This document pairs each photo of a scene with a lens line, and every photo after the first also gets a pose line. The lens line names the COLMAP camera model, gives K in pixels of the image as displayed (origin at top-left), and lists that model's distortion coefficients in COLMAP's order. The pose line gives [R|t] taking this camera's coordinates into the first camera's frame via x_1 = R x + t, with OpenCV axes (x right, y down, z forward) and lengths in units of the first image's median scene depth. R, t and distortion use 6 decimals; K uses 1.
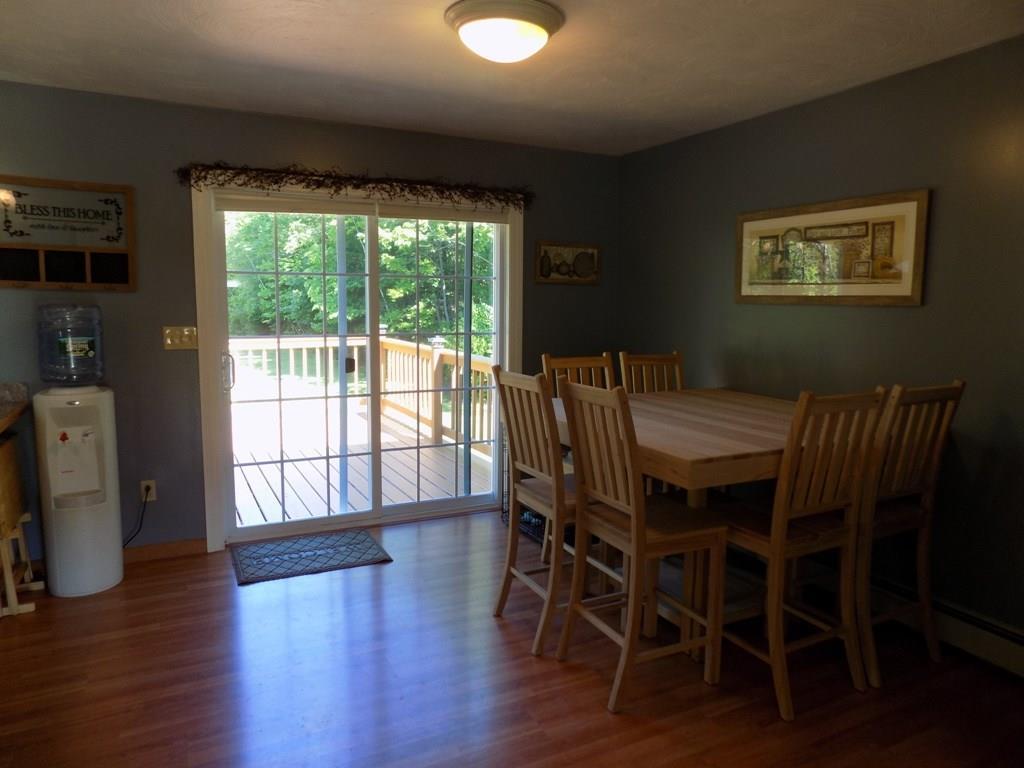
lens RADIAL K [[693.2, 0, 514.5], [0, 693.2, 385.1], [0, 0, 1]] dist [-0.049519, 0.029100]
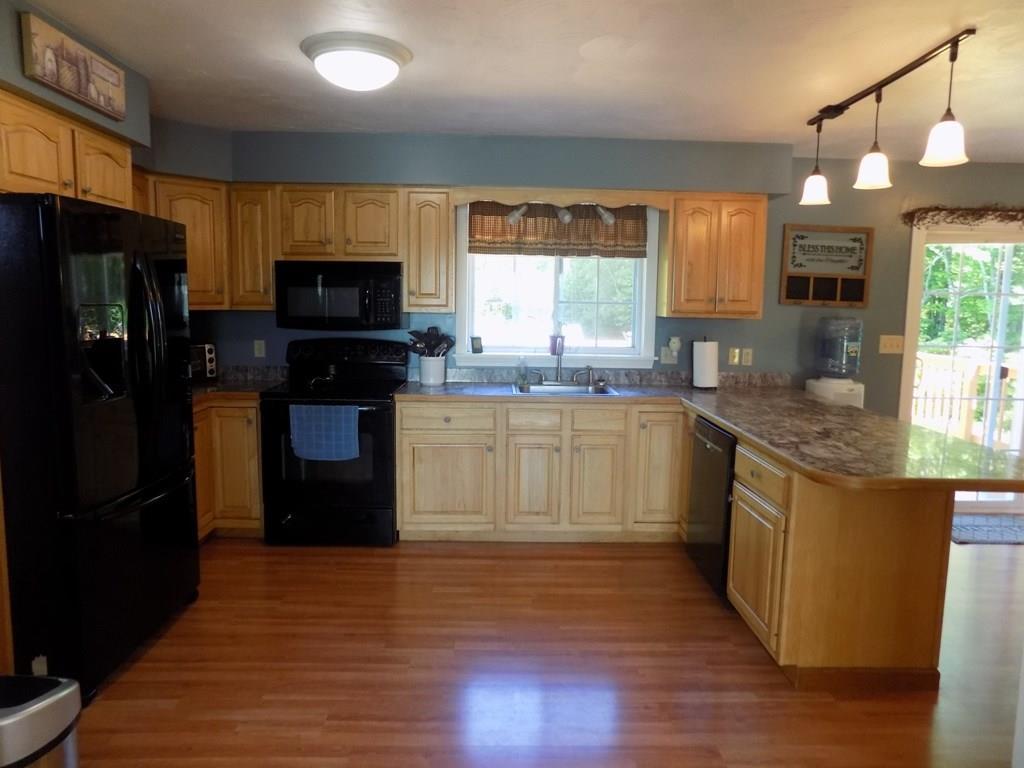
lens RADIAL K [[693.2, 0, 507.9], [0, 693.2, 383.4], [0, 0, 1]] dist [-0.049519, 0.029100]
pose [[0.887982, 0.058906, -0.456091, -0.568299], [-0.063063, 0.997991, 0.006115, 0.043100], [0.455535, 0.023333, 0.889912, -0.480812]]
